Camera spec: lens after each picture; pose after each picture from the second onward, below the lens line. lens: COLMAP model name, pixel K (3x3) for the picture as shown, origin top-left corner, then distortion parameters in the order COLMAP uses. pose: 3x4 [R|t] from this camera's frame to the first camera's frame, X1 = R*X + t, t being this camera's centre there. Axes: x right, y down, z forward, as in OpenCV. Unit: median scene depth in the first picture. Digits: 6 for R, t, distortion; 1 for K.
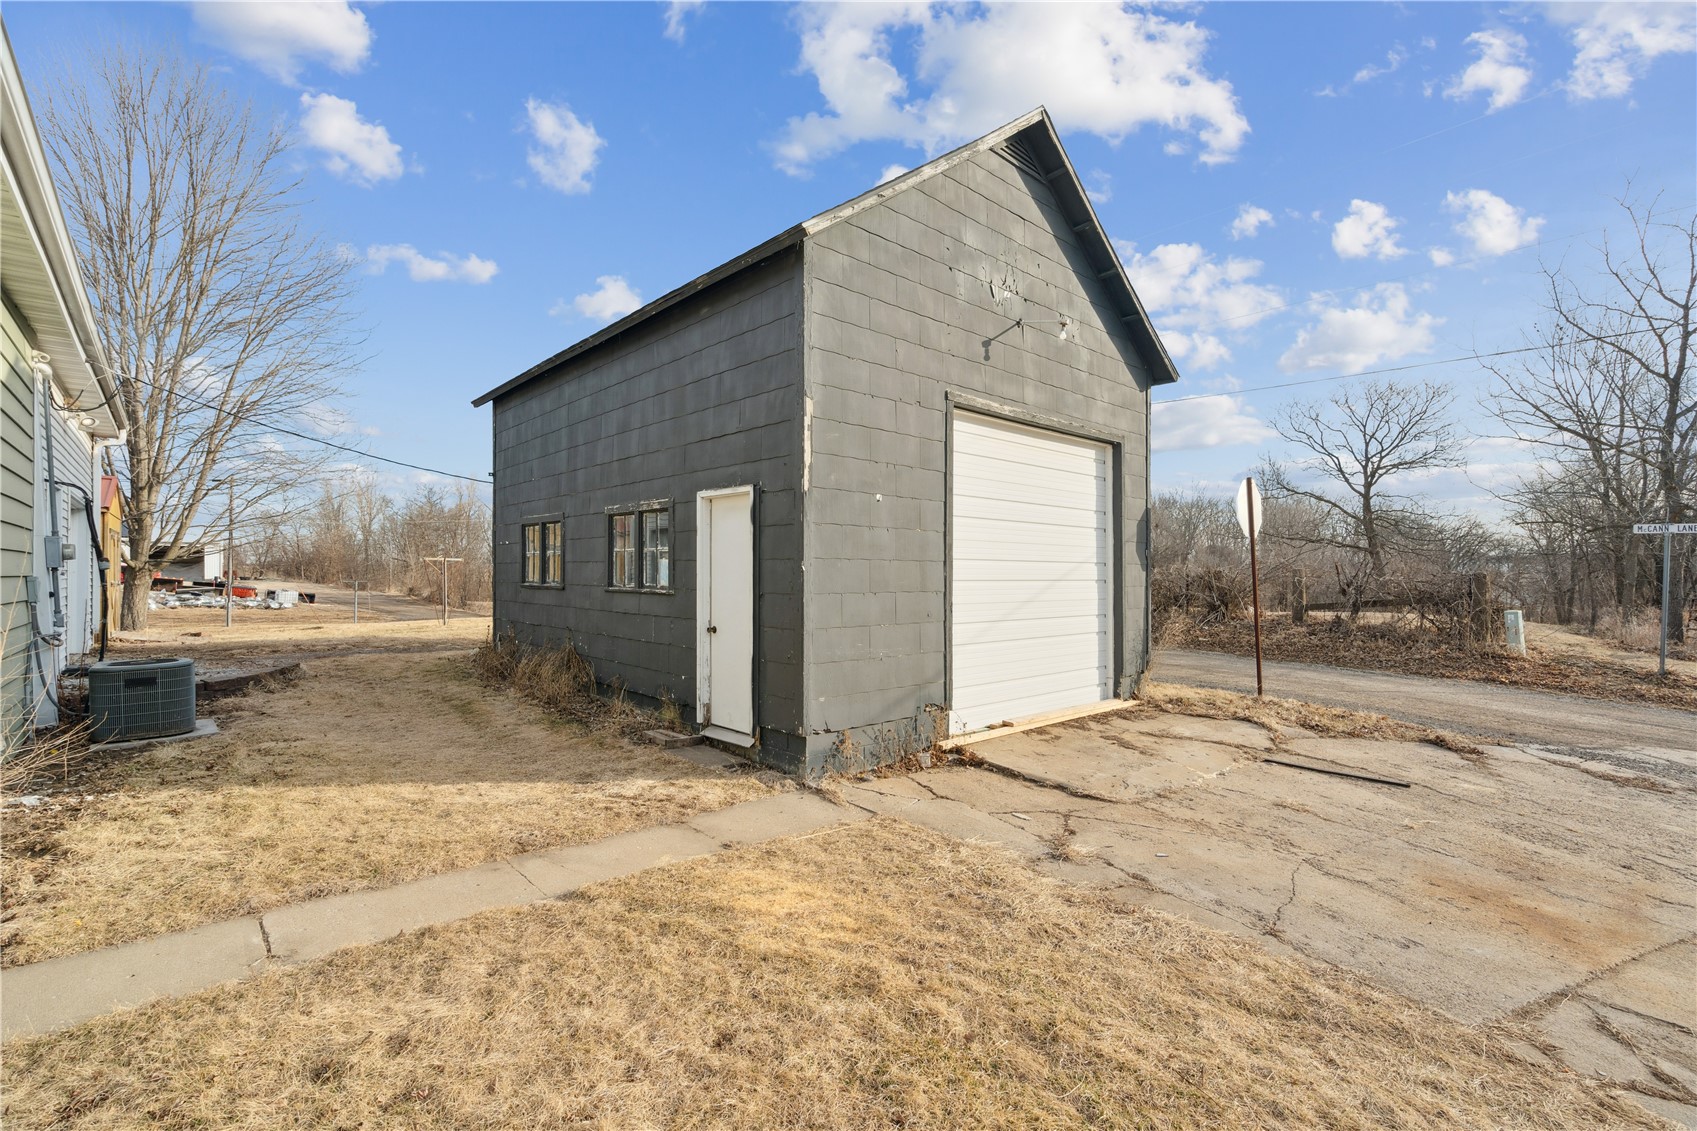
lens RADIAL K [[774.7, 0, 856.0], [0, 774.7, 577.0], [0, 0, 1]] dist [0.000725, -0.000133]
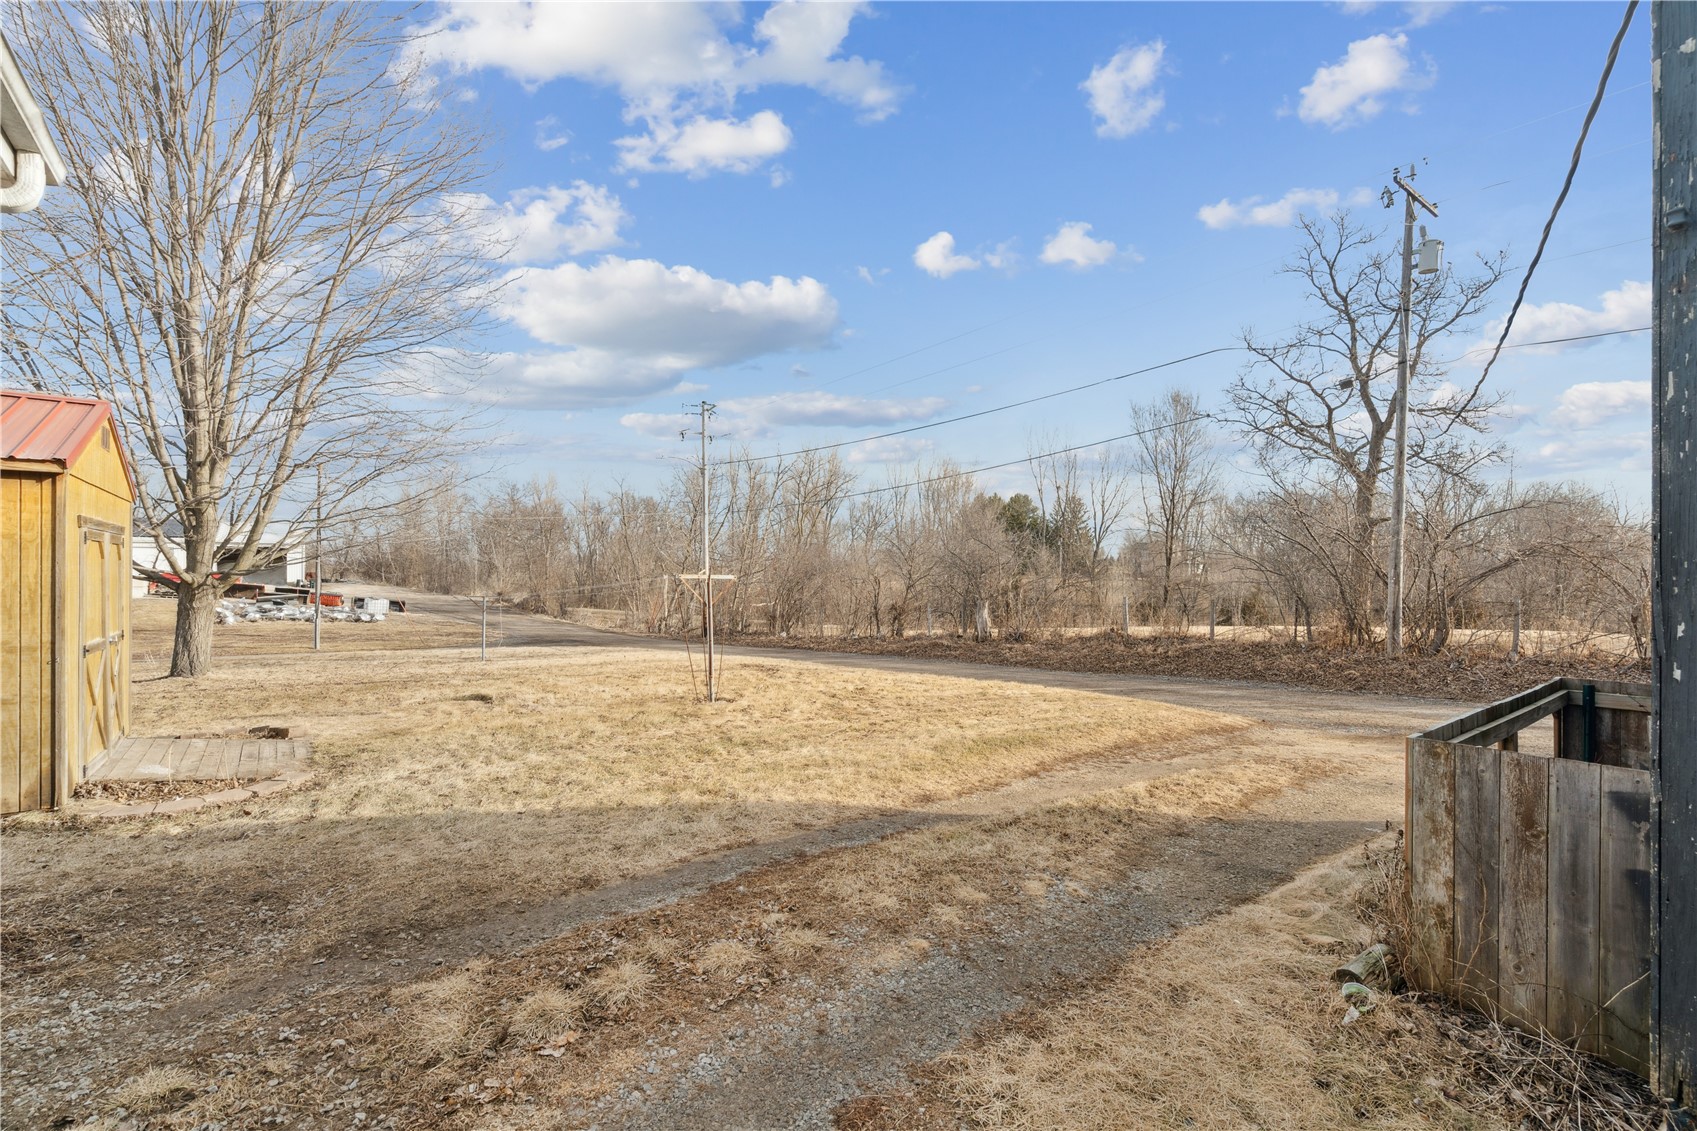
lens RADIAL K [[774.7, 0, 850.0], [0, 774.7, 579.7], [0, 0, 1]] dist [0.000725, -0.000133]
pose [[0.997543, 0.000609, -0.070058, -0.300083], [-0.000268, 0.999988, 0.004874, -0.017423], [0.070060, -0.004844, 0.997531, 0.353189]]
